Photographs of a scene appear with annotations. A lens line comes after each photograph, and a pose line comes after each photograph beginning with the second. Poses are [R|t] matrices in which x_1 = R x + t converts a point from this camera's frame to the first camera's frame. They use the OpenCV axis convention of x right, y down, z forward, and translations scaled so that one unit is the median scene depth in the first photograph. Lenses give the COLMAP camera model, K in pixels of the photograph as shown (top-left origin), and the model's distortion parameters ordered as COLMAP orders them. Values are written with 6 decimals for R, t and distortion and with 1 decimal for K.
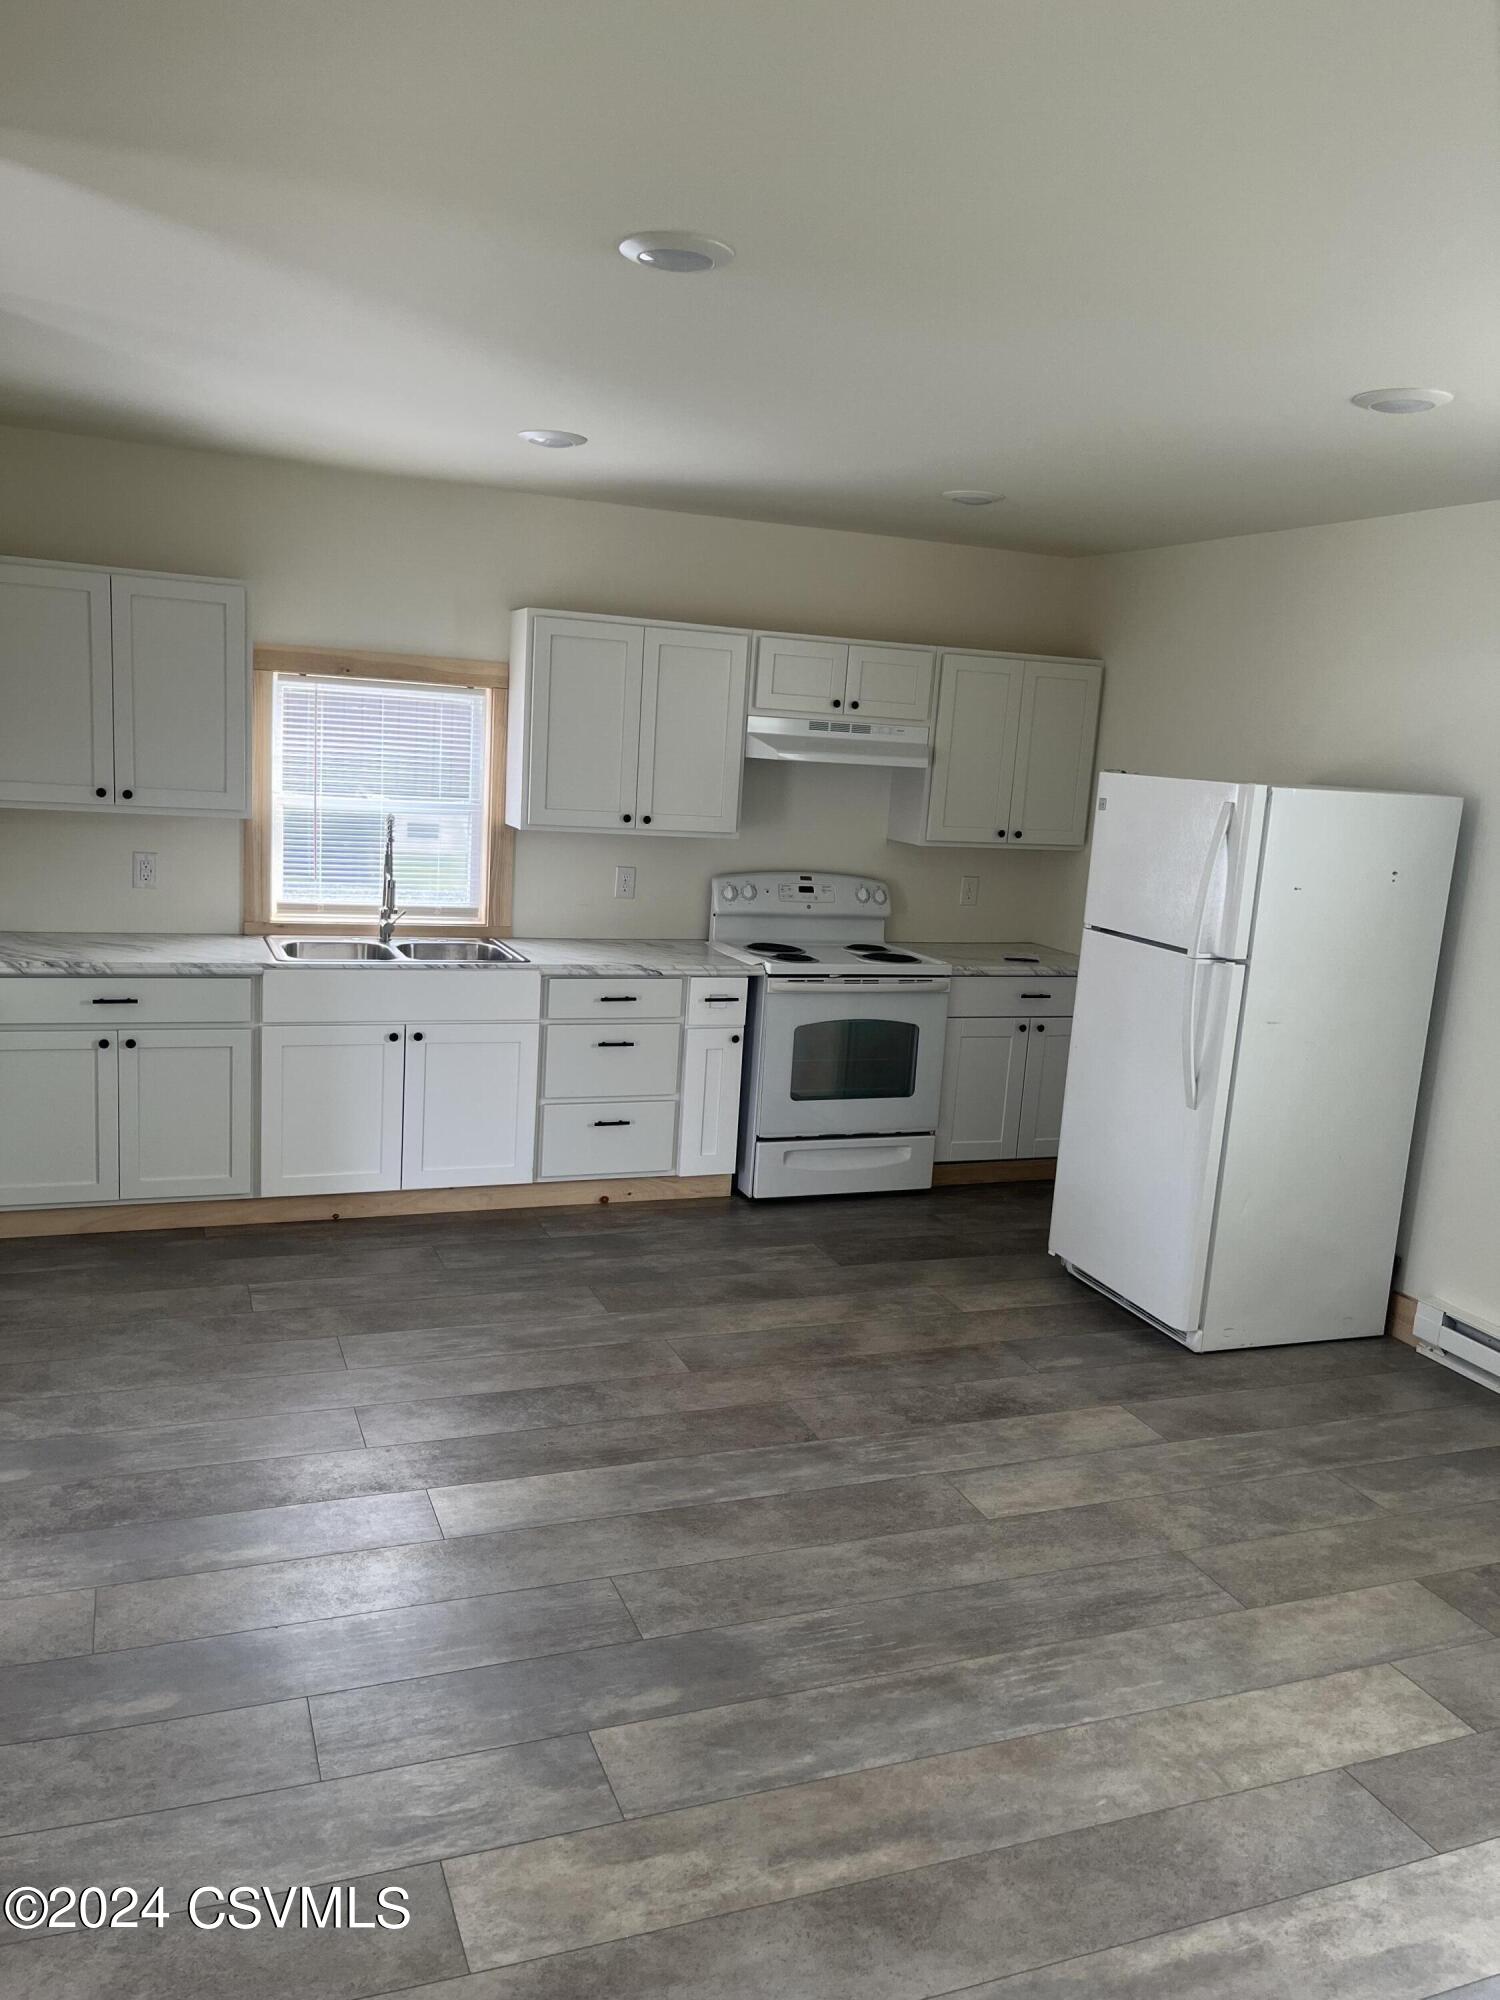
lens RADIAL K [[1526.1, 0, 760.9], [0, 1526.1, 1035.2], [0, 0, 1]] dist [0.075144, -0.115076]
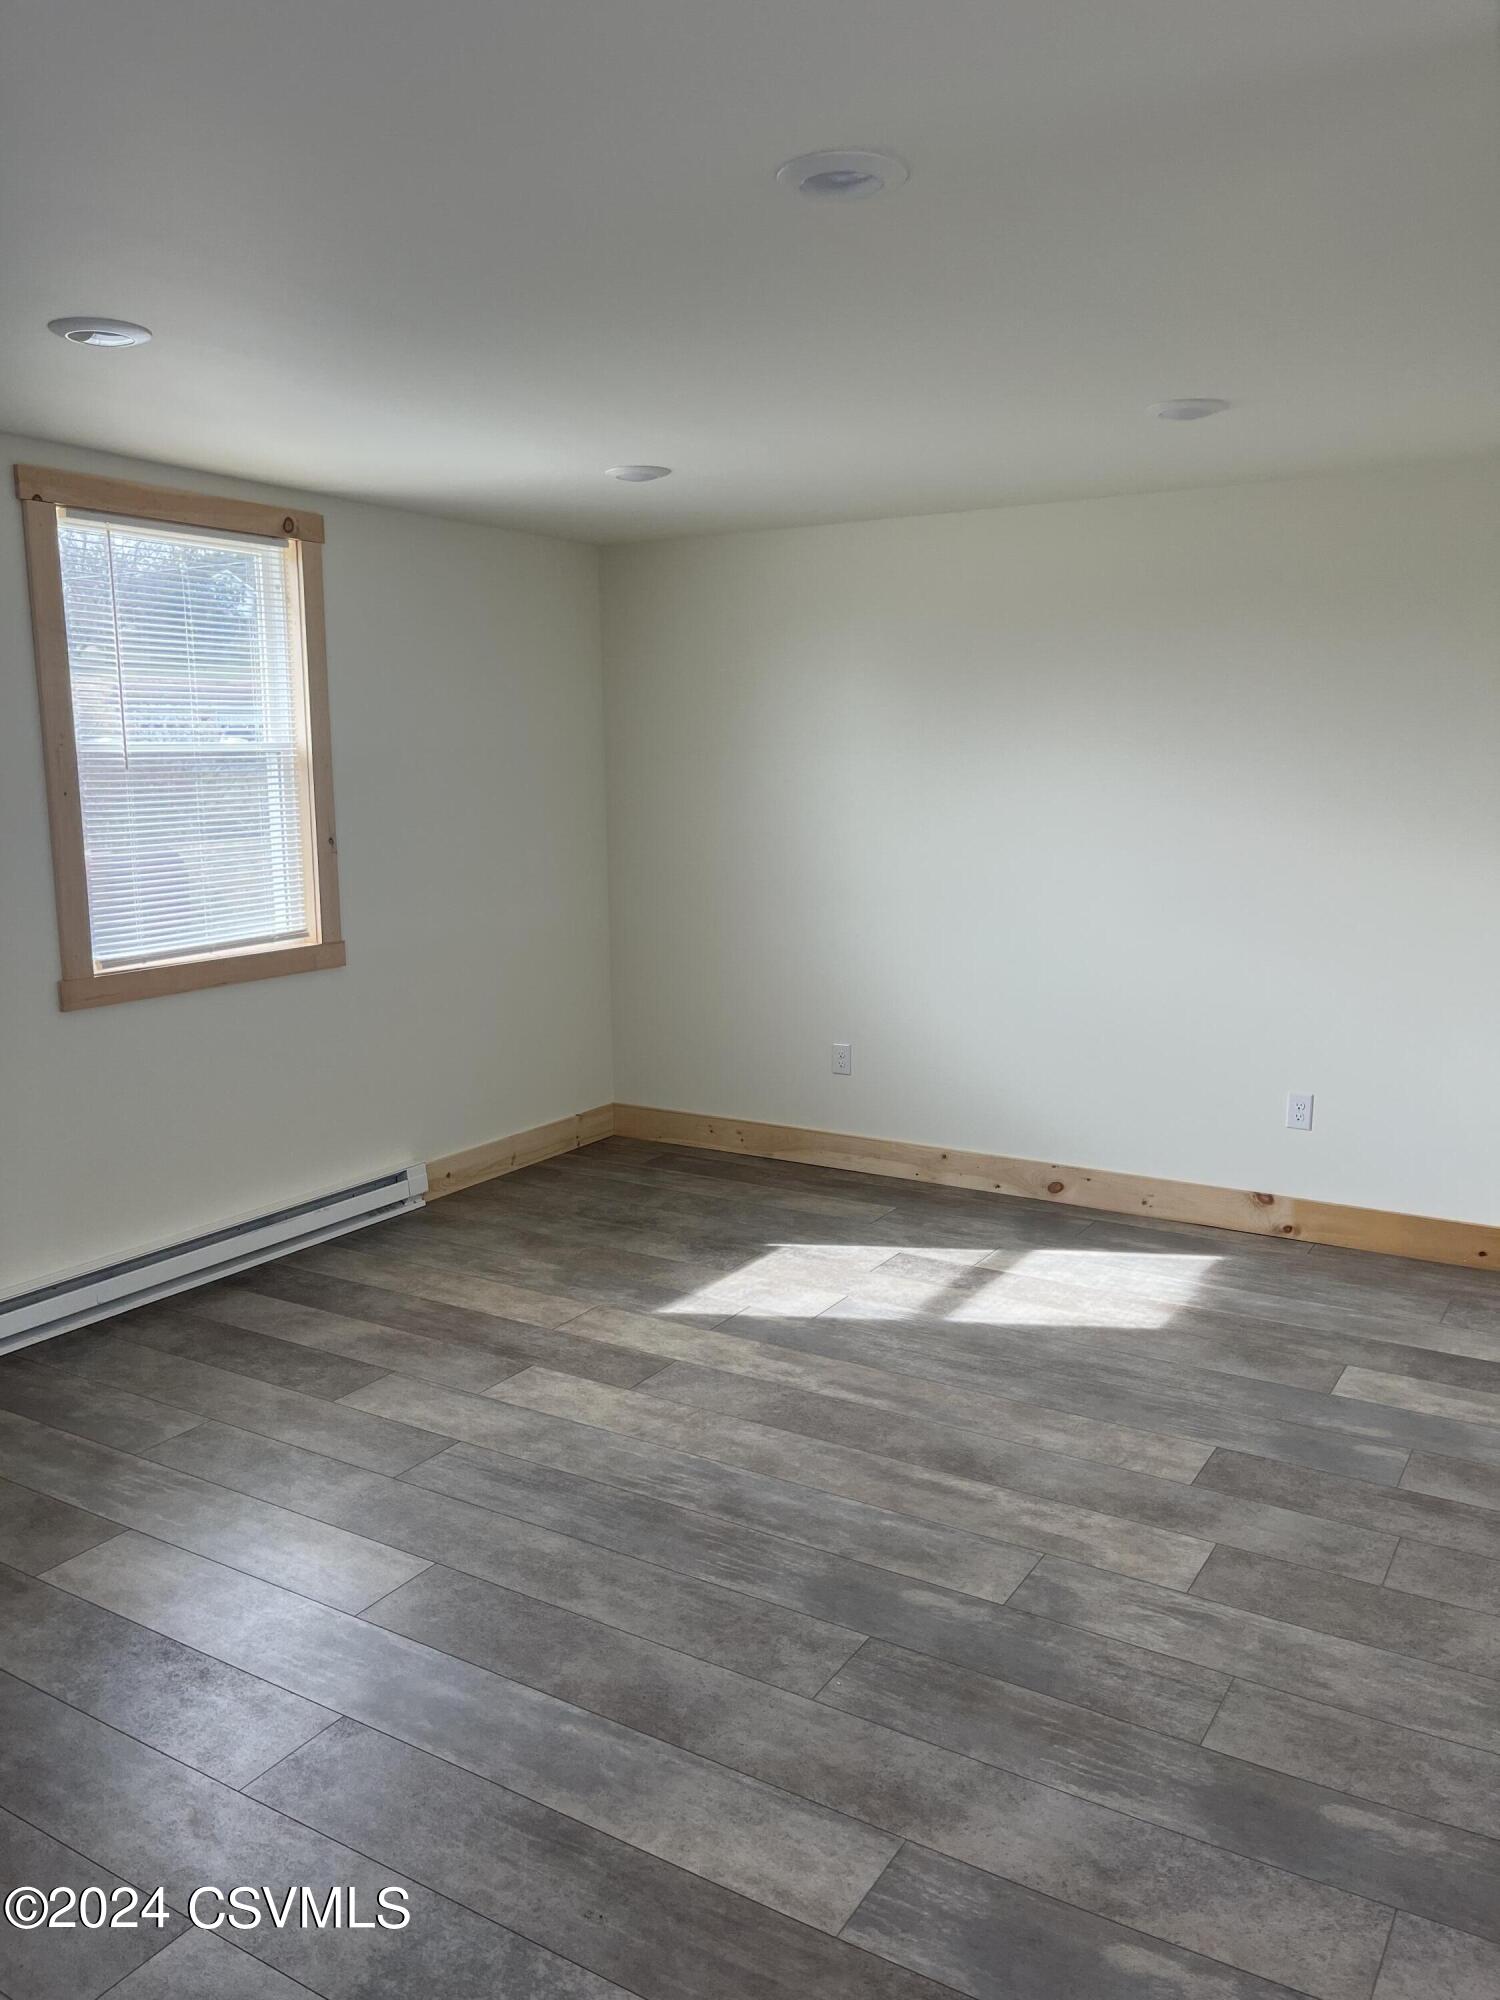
lens RADIAL K [[1507.3, 0, 750.0], [0, 1507.3, 1000.0], [0, 0, 1]] dist [0.073652, -0.105286]
pose [[-0.596300, -0.186807, 0.780723, -0.436300], [0.121524, 0.940333, 0.317815, -0.190011], [-0.793510, 0.284390, -0.538019, 0.894137]]
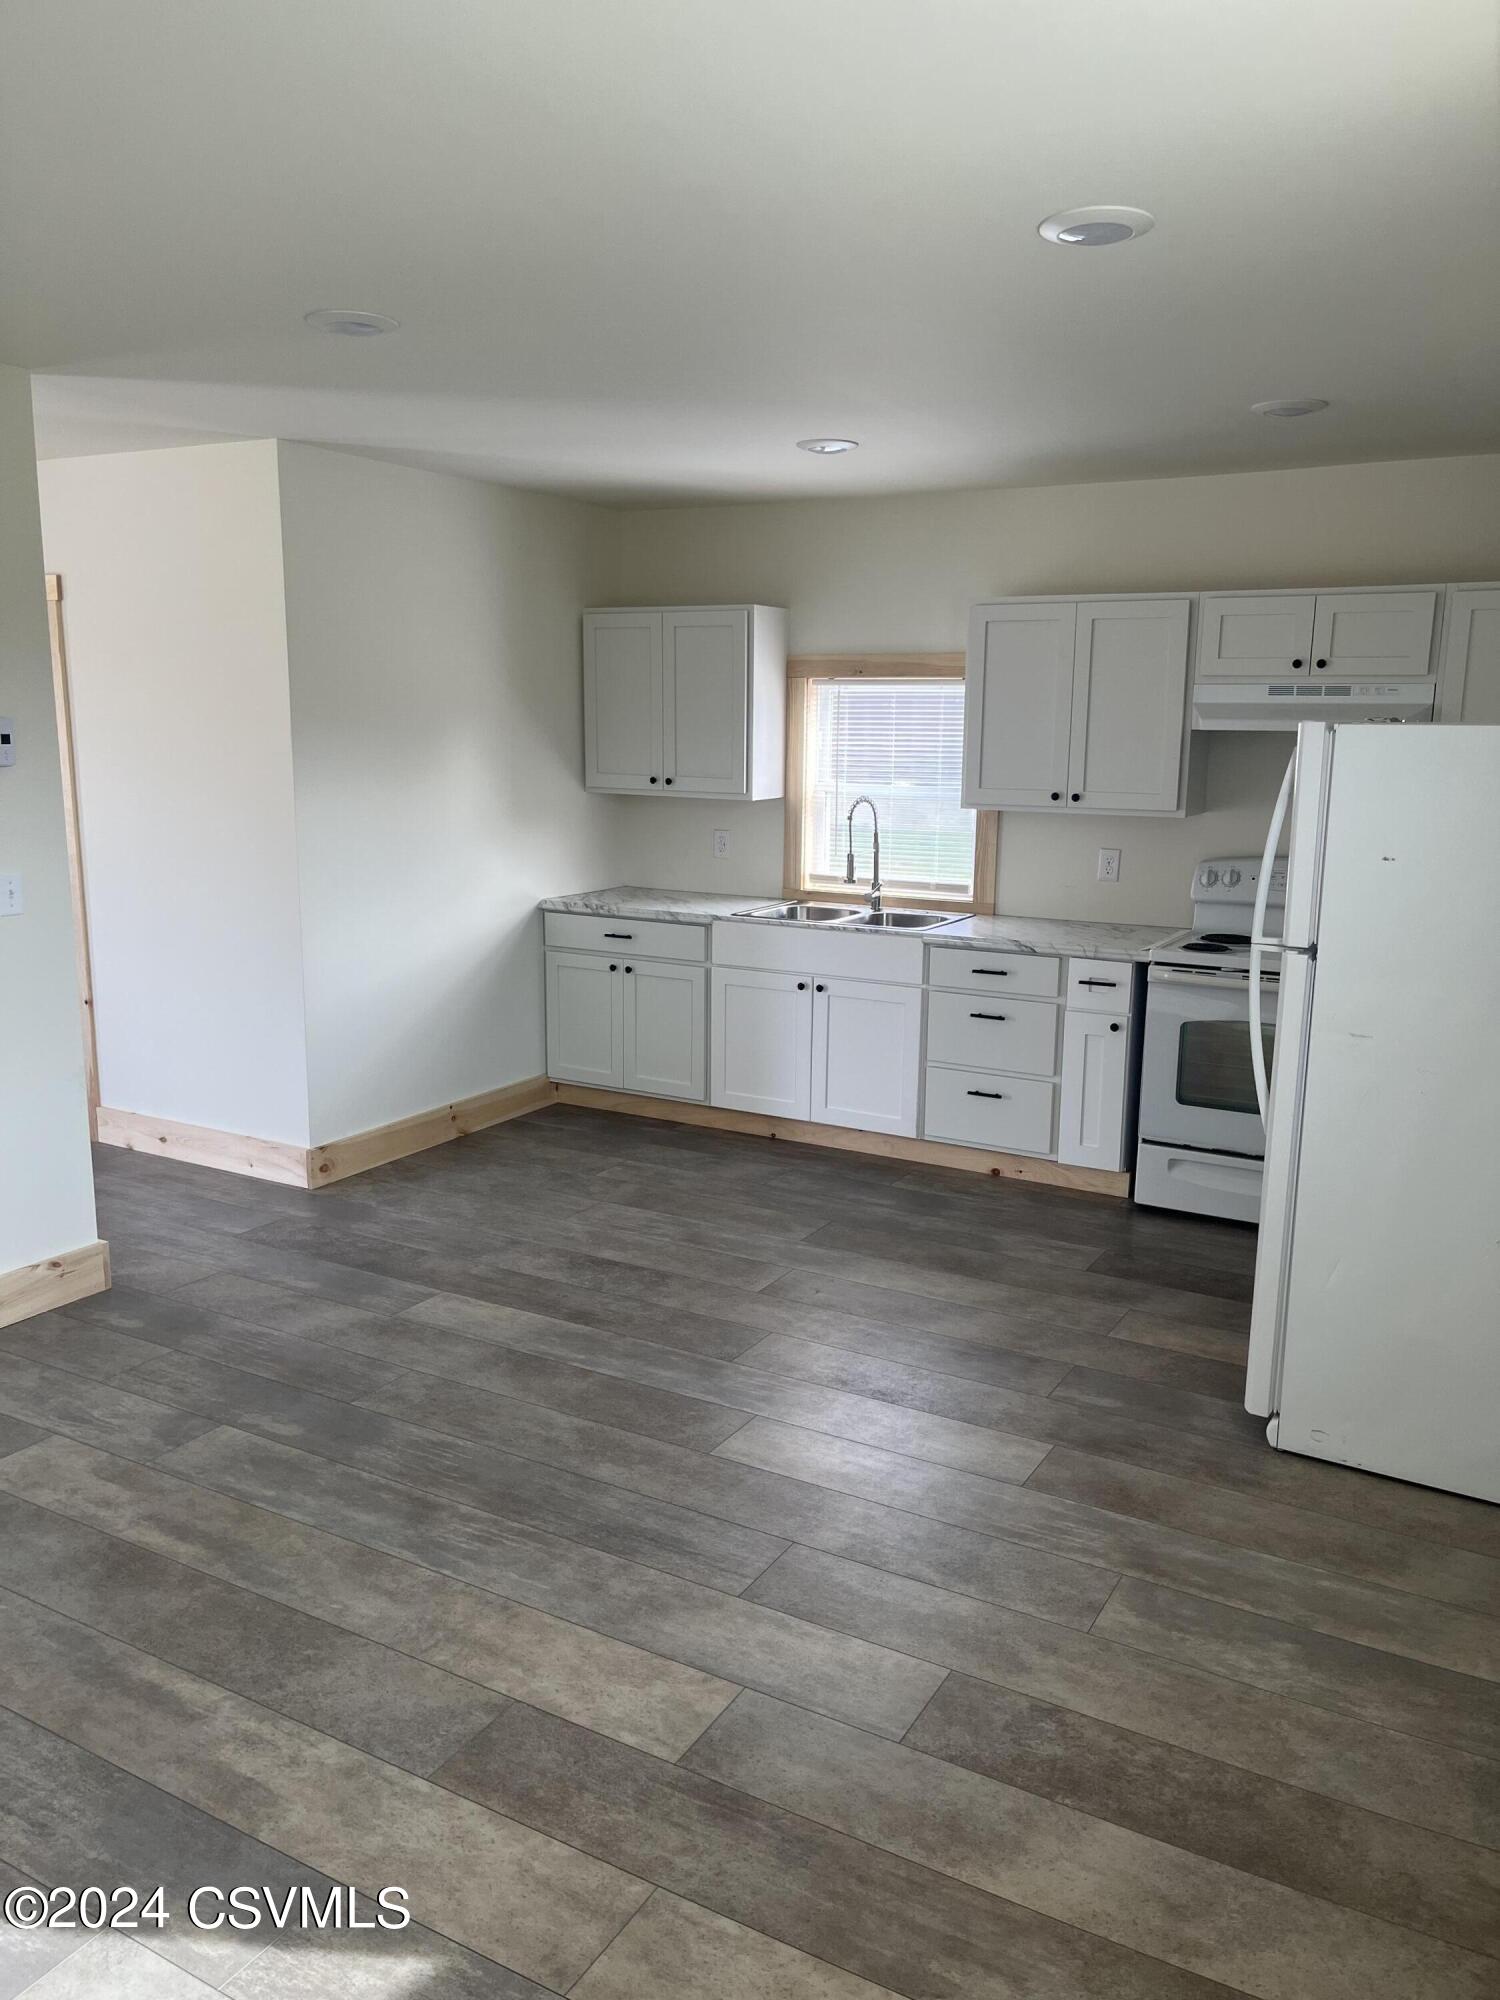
lens RADIAL K [[1526.1, 0, 760.9], [0, 1526.1, 1035.2], [0, 0, 1]] dist [0.075144, -0.115076]
pose [[0.621883, 0.105145, -0.776020, 0.666734], [-0.123336, 0.991729, 0.035534, 0.000631], [0.773337, 0.073614, 0.629707, 0.265144]]
